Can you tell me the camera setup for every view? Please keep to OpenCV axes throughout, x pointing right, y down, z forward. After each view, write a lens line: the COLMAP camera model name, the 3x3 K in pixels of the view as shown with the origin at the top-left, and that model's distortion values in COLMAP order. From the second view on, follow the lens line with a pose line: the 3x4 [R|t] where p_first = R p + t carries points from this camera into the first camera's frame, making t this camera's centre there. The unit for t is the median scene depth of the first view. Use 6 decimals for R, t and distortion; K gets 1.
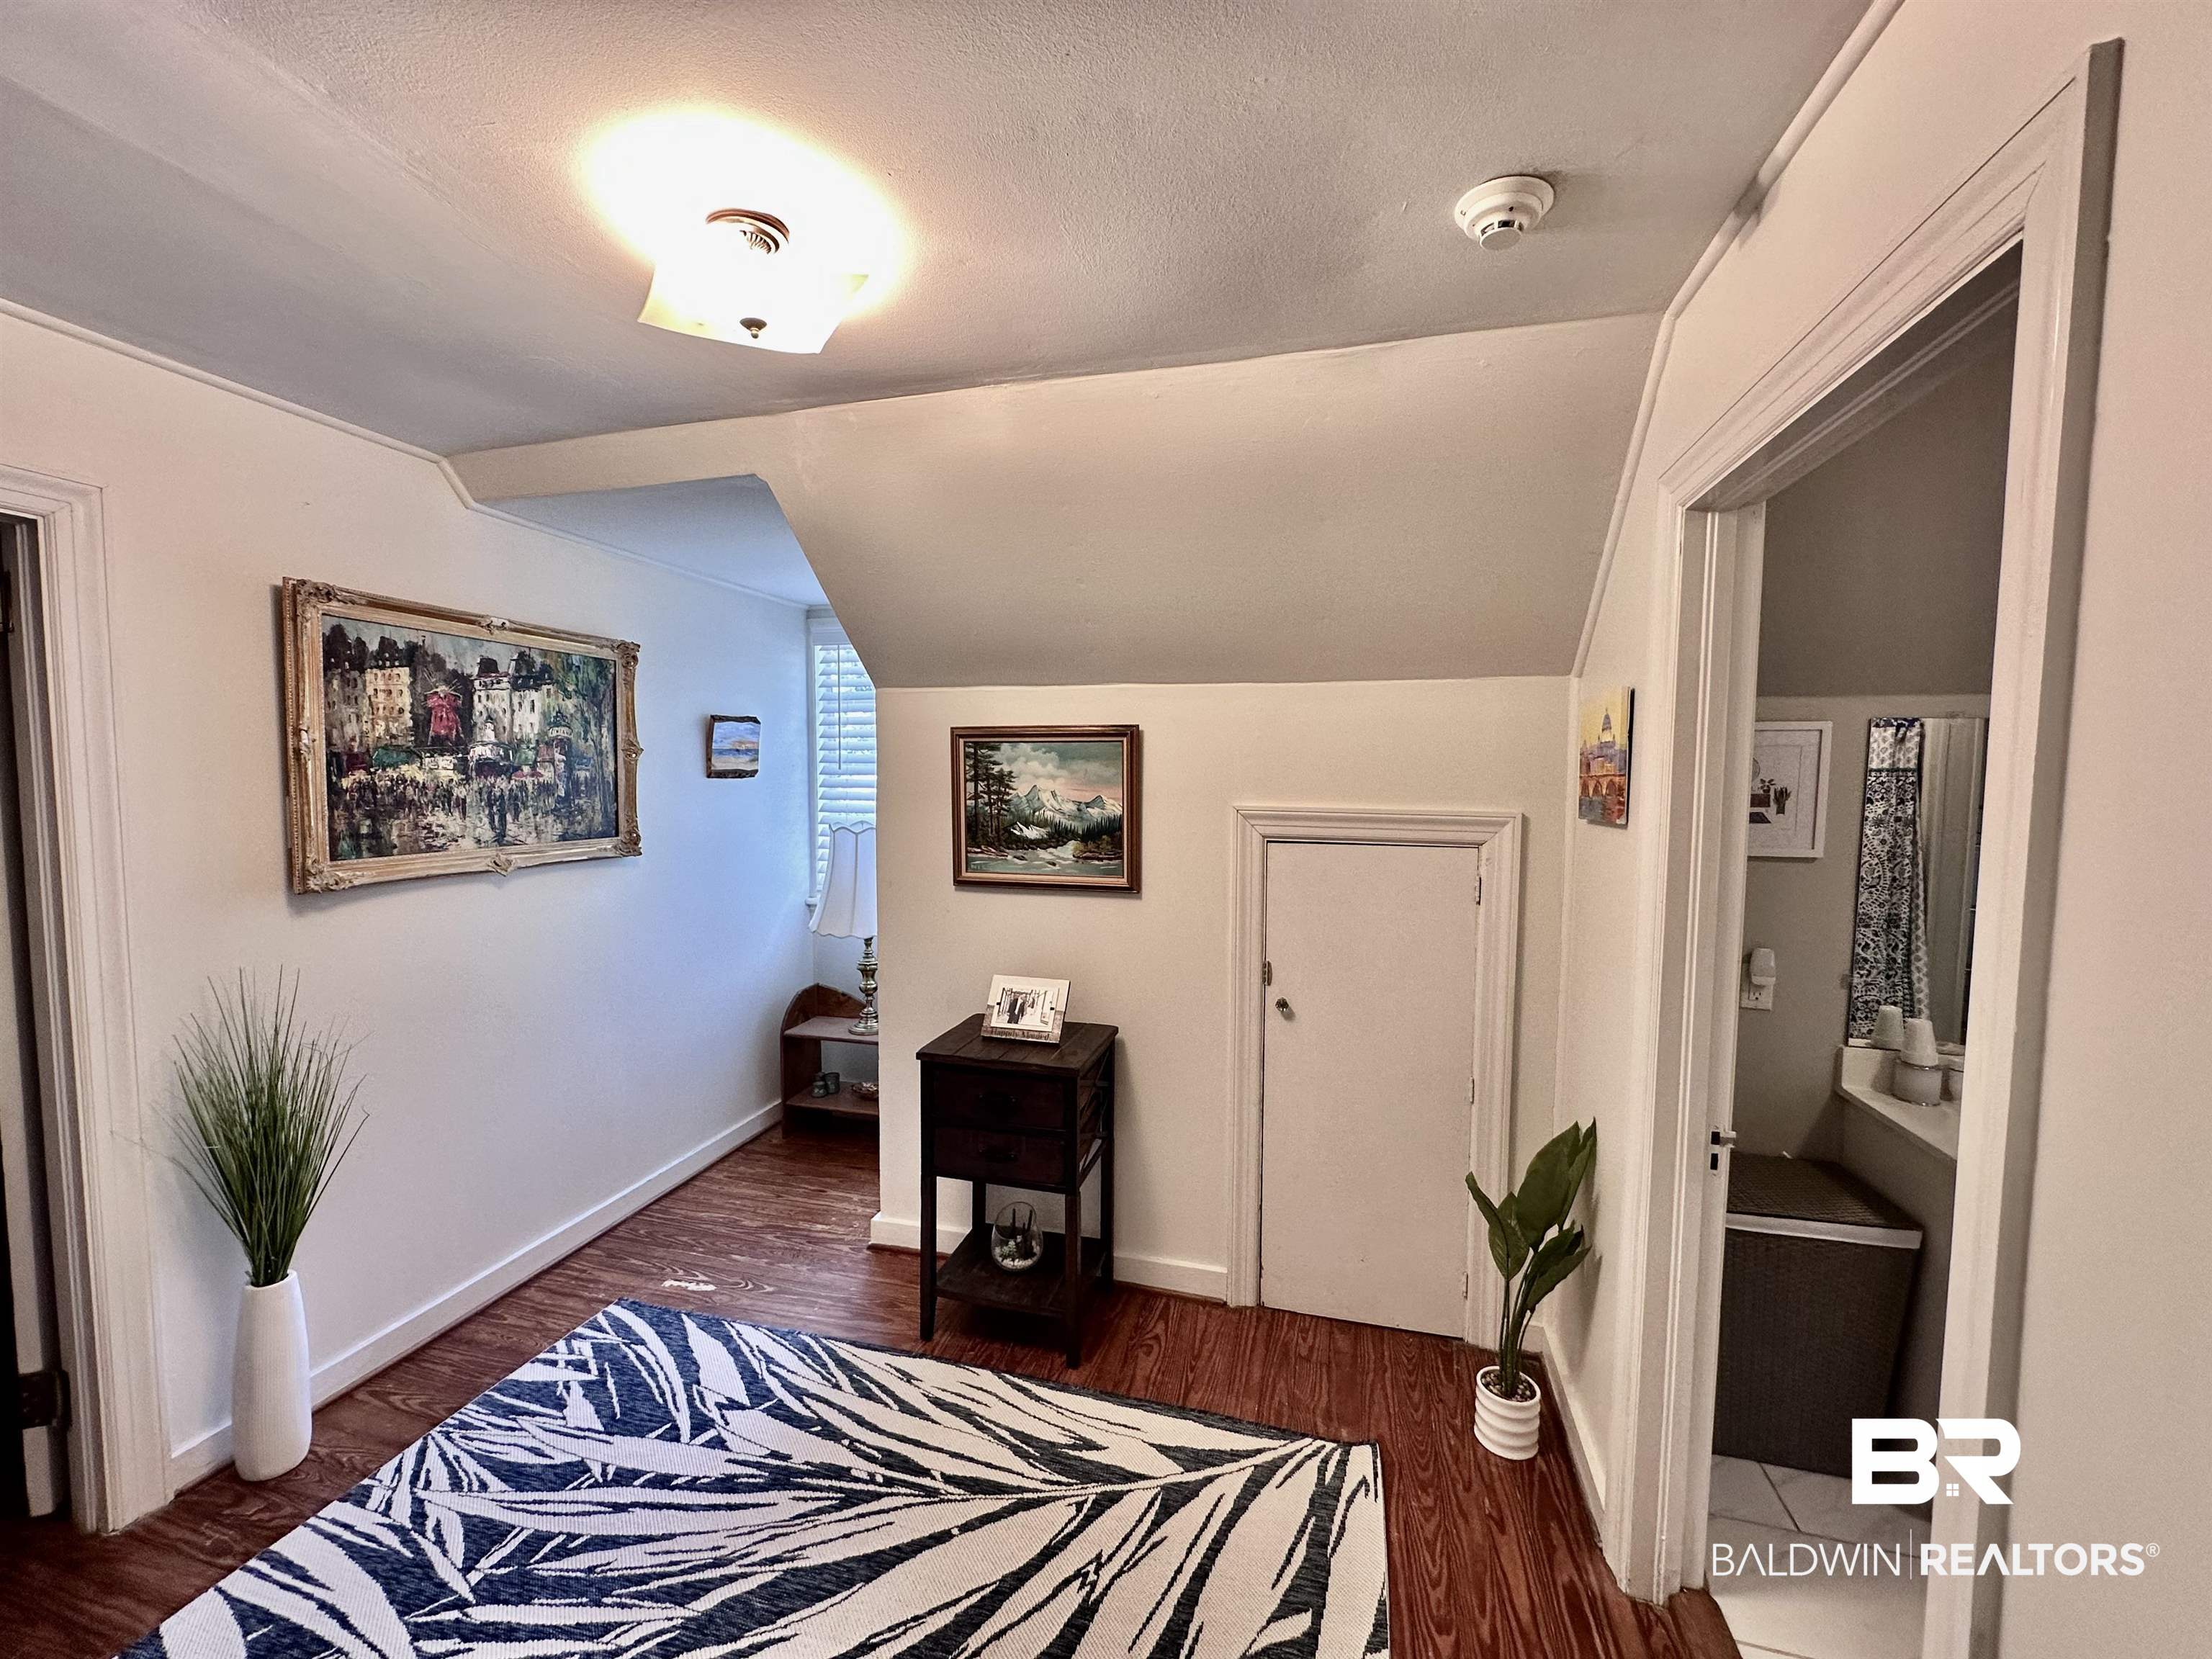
lens RADIAL K [[883.1, 0, 1102.5], [0, 883.1, 829.8], [0, 0, 1]] dist [0.000047, 0.000076]
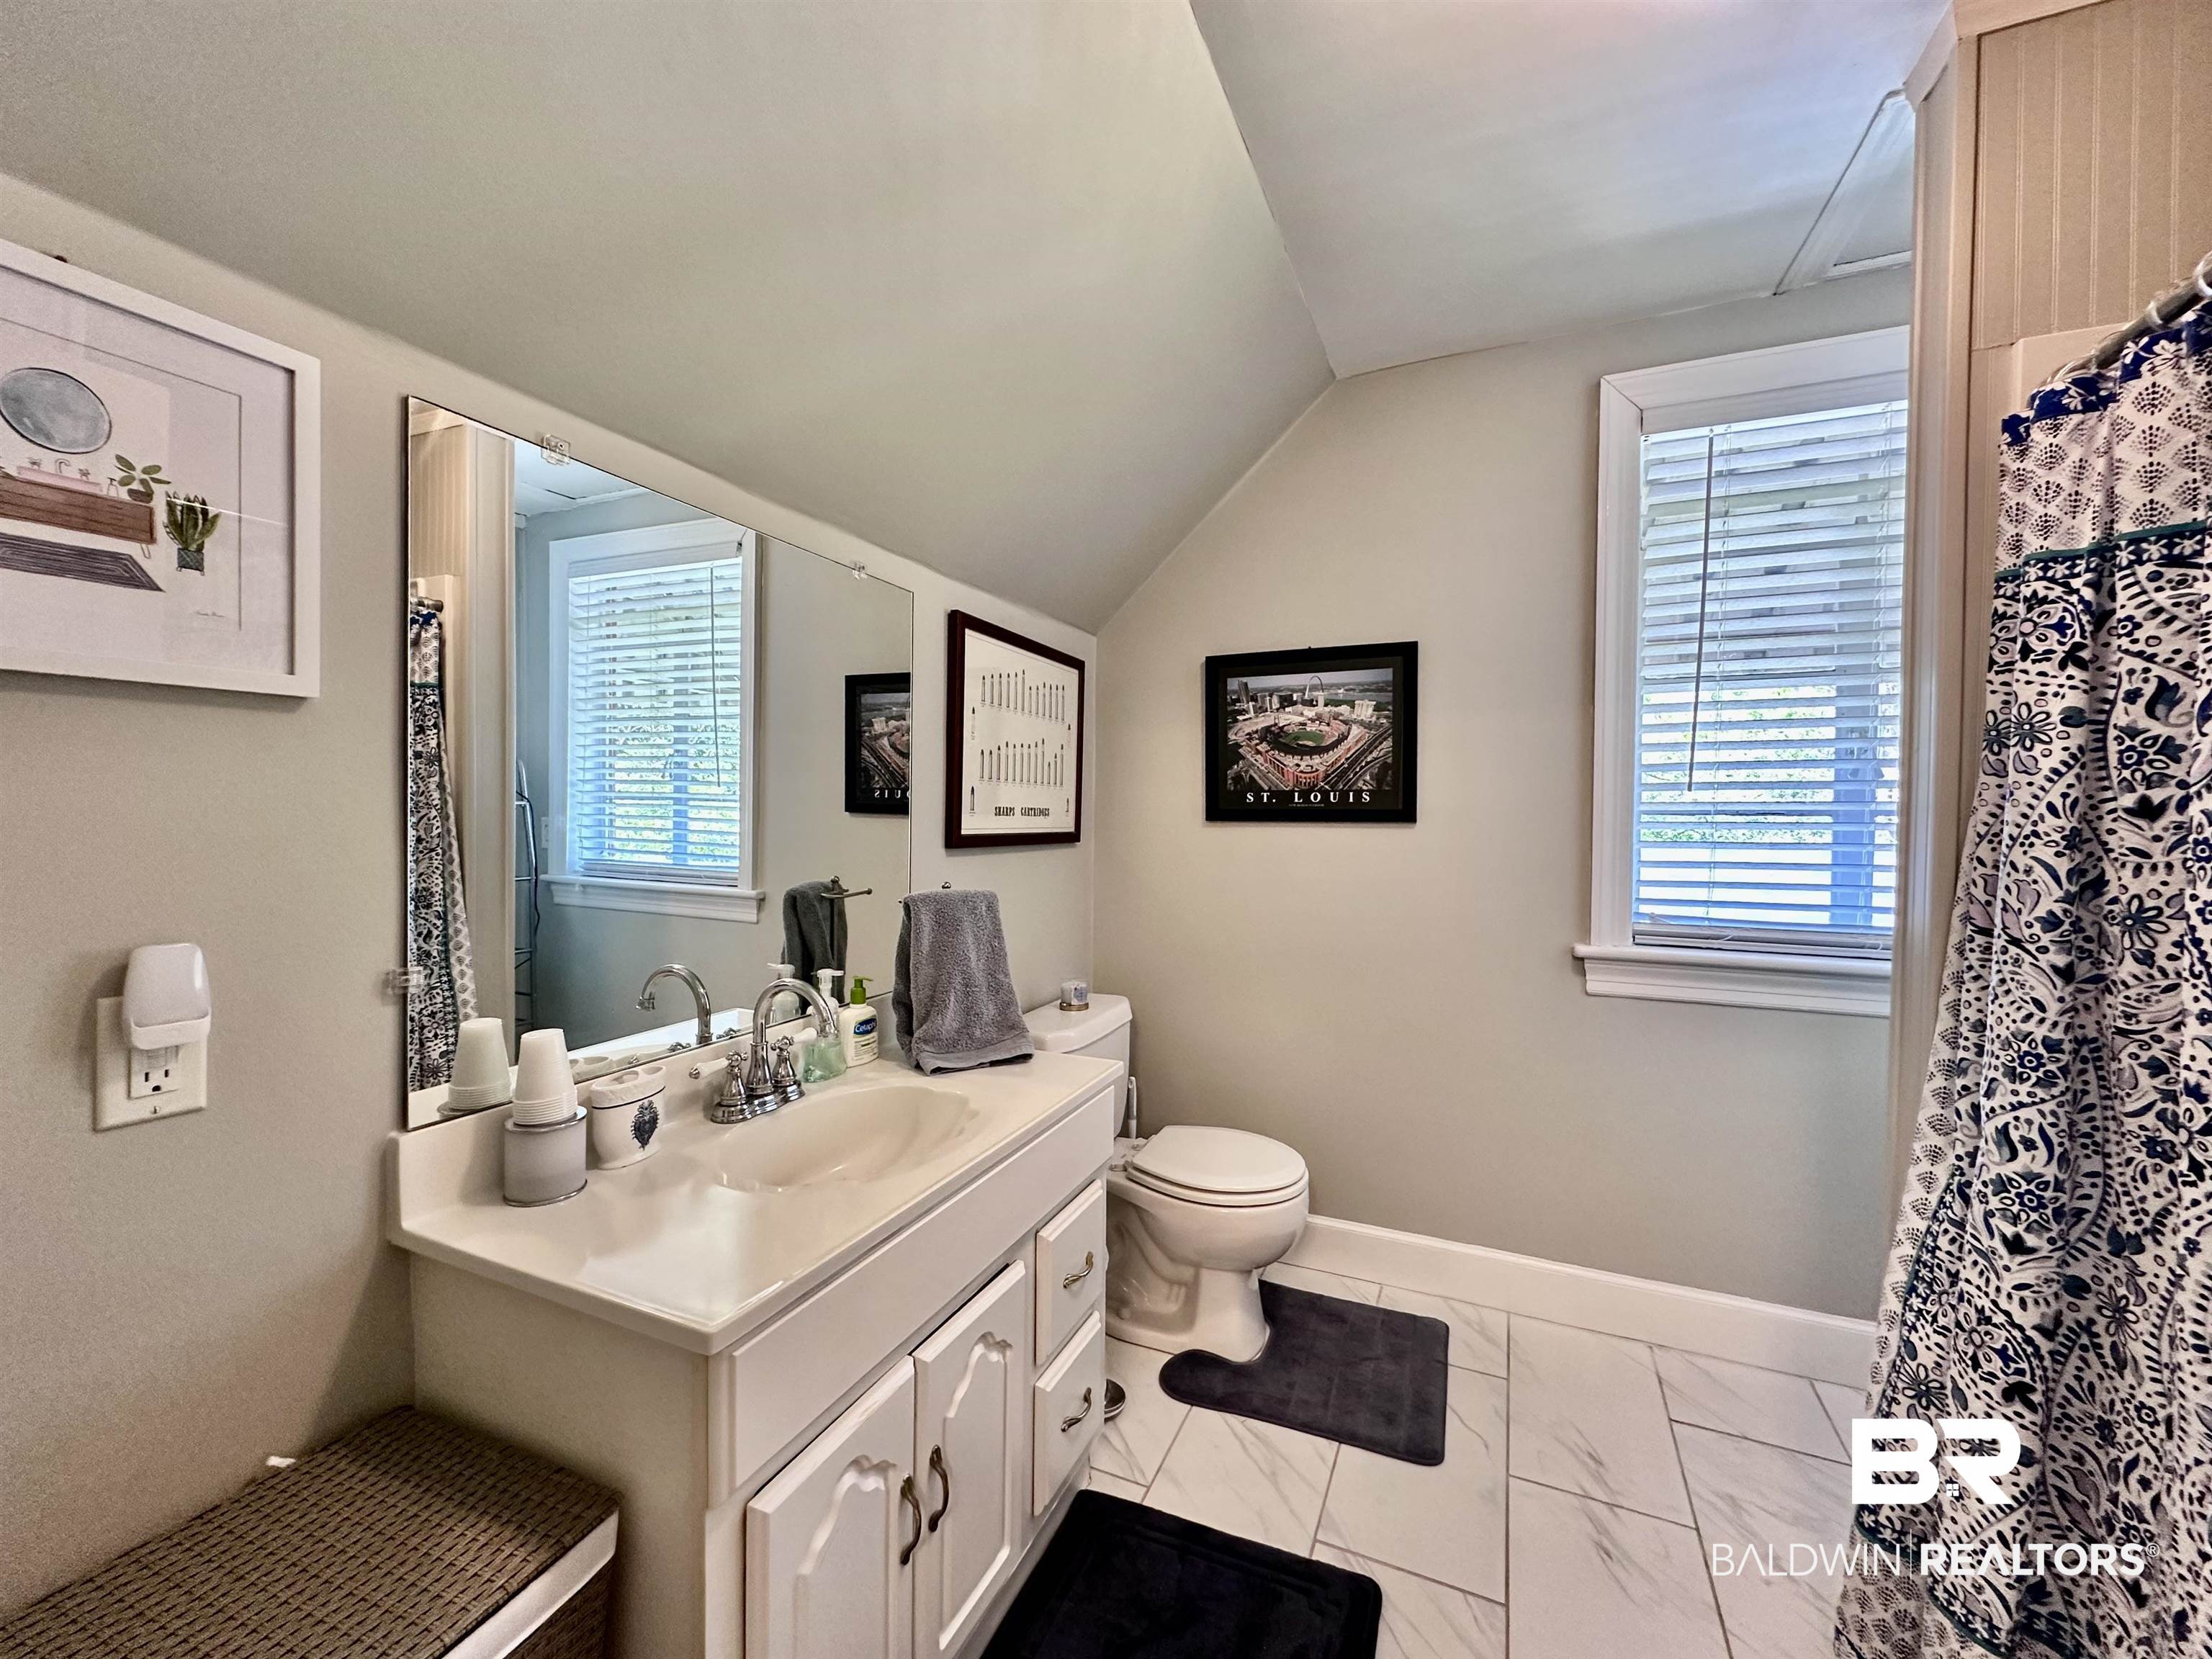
lens RADIAL K [[883.1, 0, 1106.6], [0, 883.1, 827.0], [0, 0, 1]] dist [0.000047, 0.000076]
pose [[0.147368, -0.025679, 0.988748, 0.427591], [0.054015, 0.998380, 0.017878, 0.095268], [-0.987606, 0.050773, 0.148516, 0.536826]]
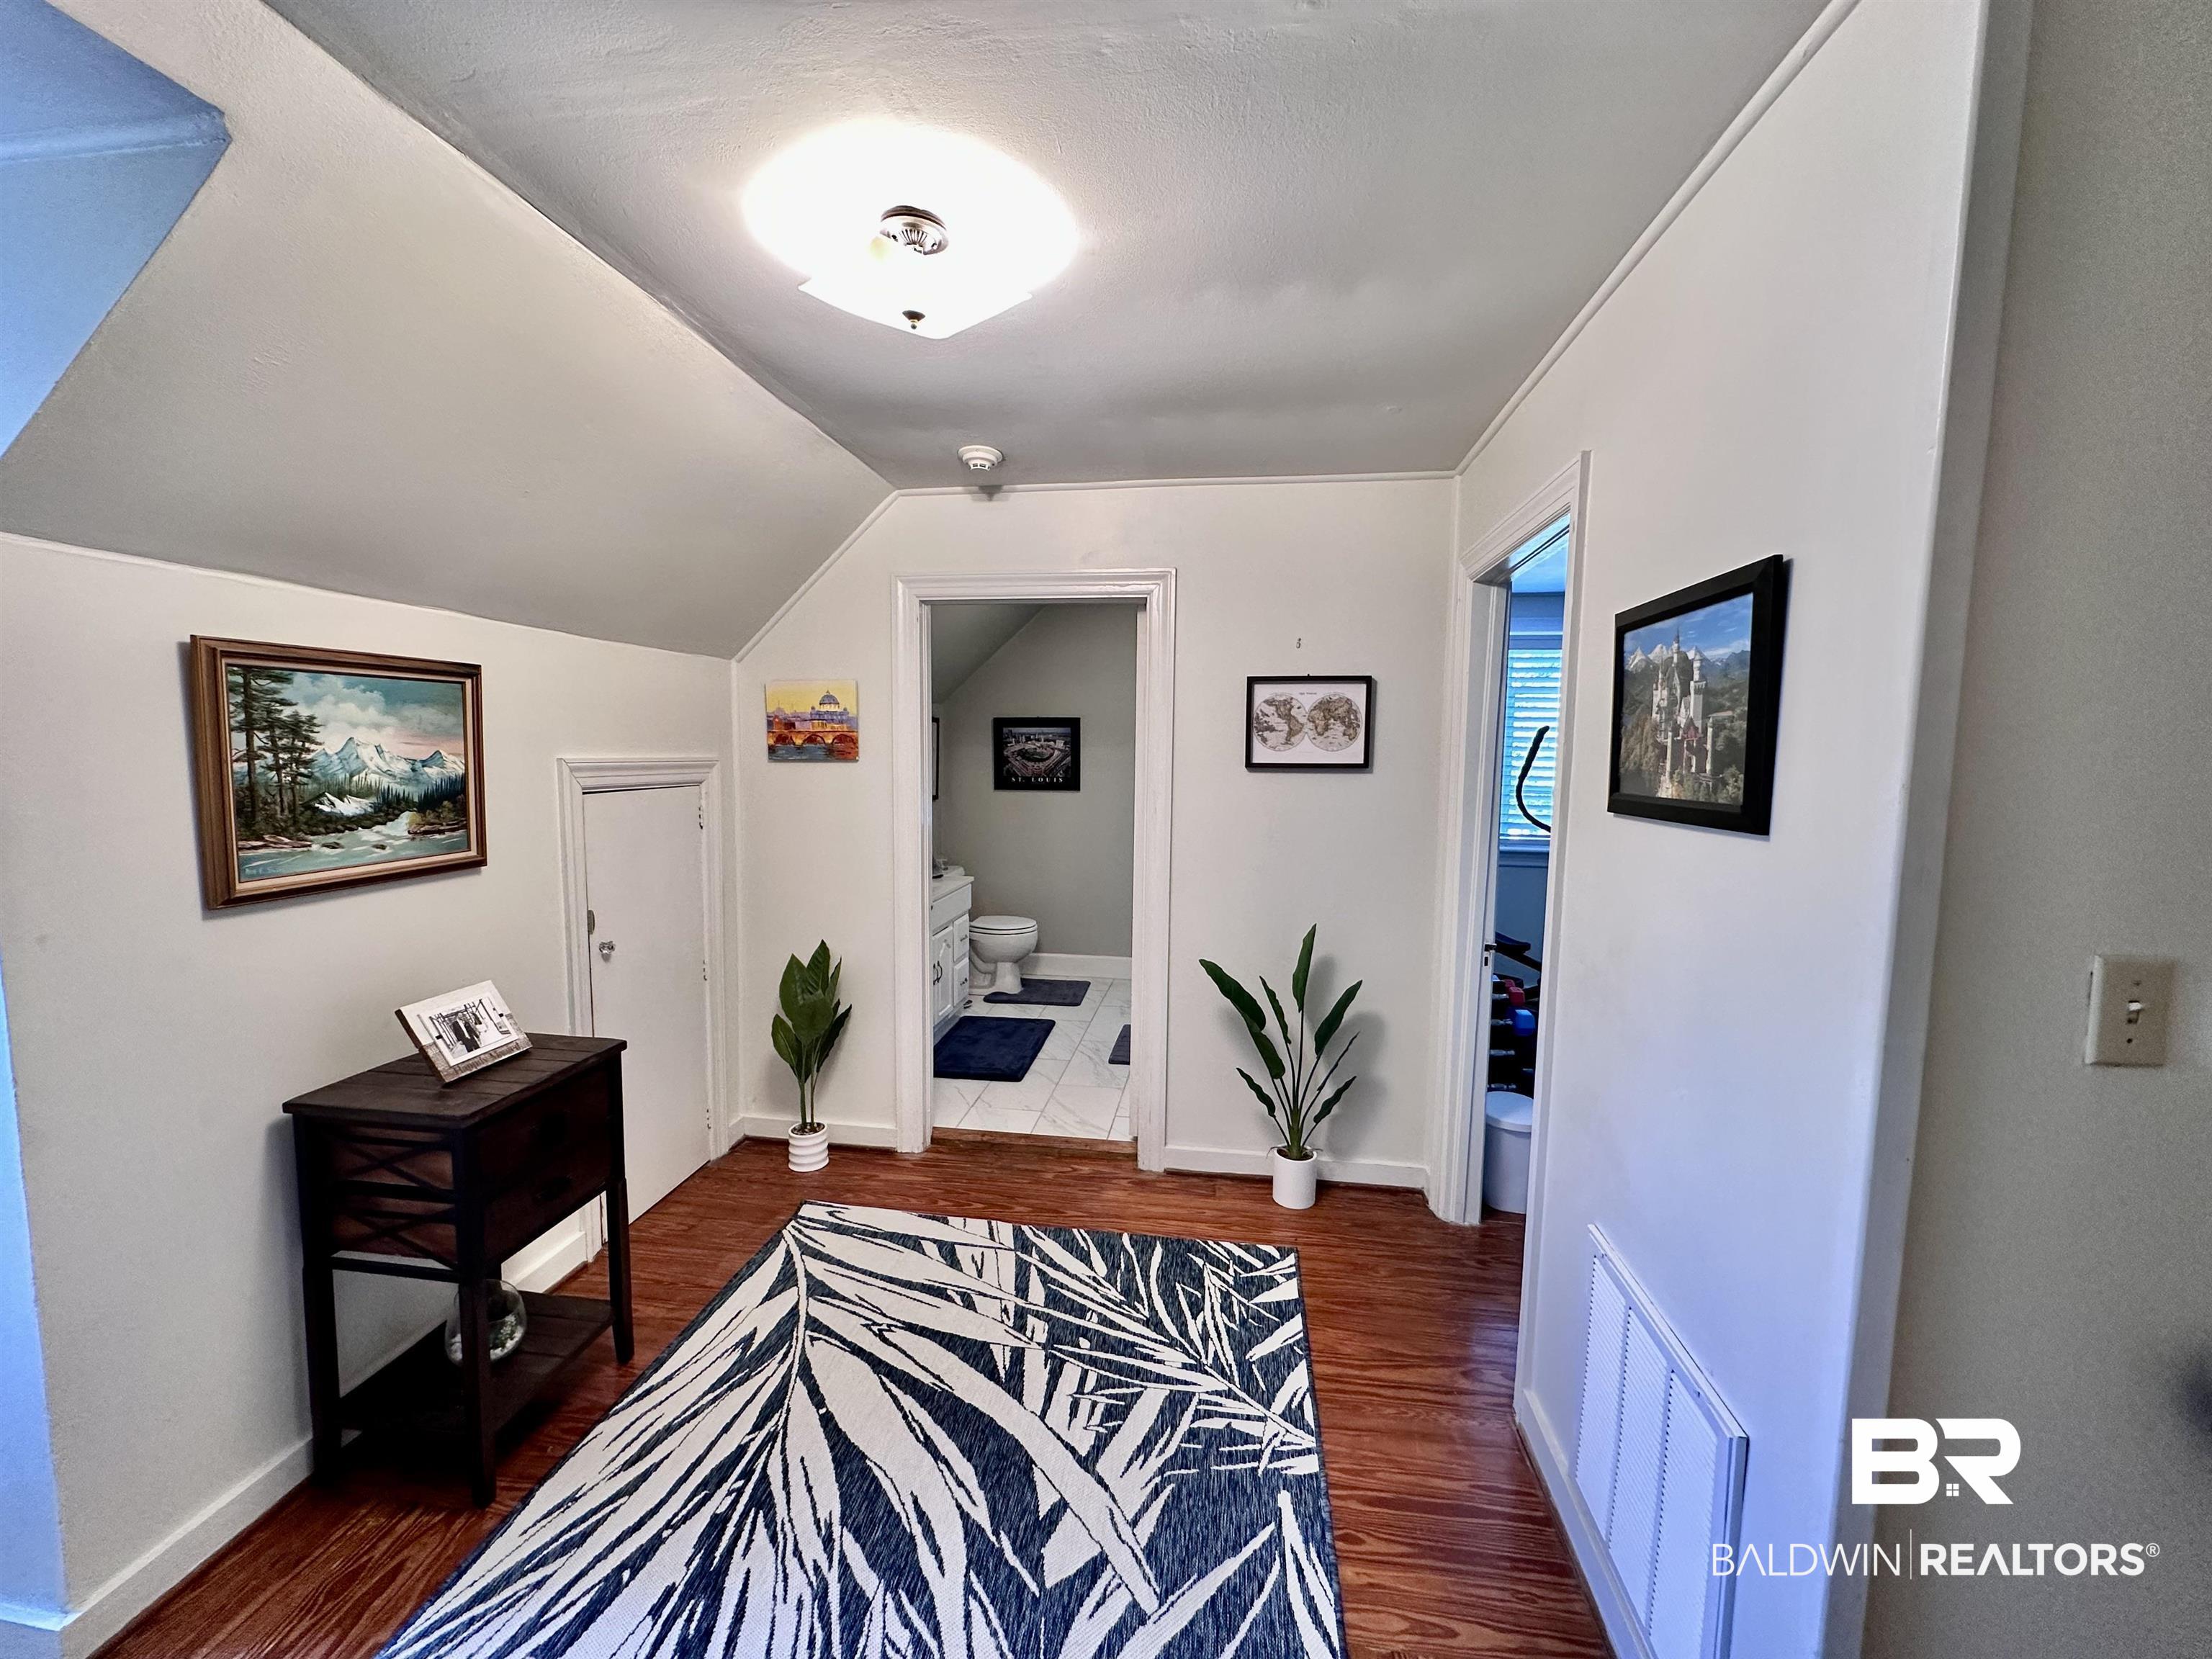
lens RADIAL K [[883.1, 0, 1100.2], [0, 883.1, 827.2], [0, 0, 1]] dist [0.000047, 0.000076]
pose [[-0.118853, -0.101680, 0.987692, -0.955674], [0.050258, 0.992852, 0.108259, -0.029698], [-0.991639, 0.062507, -0.112893, 0.568552]]
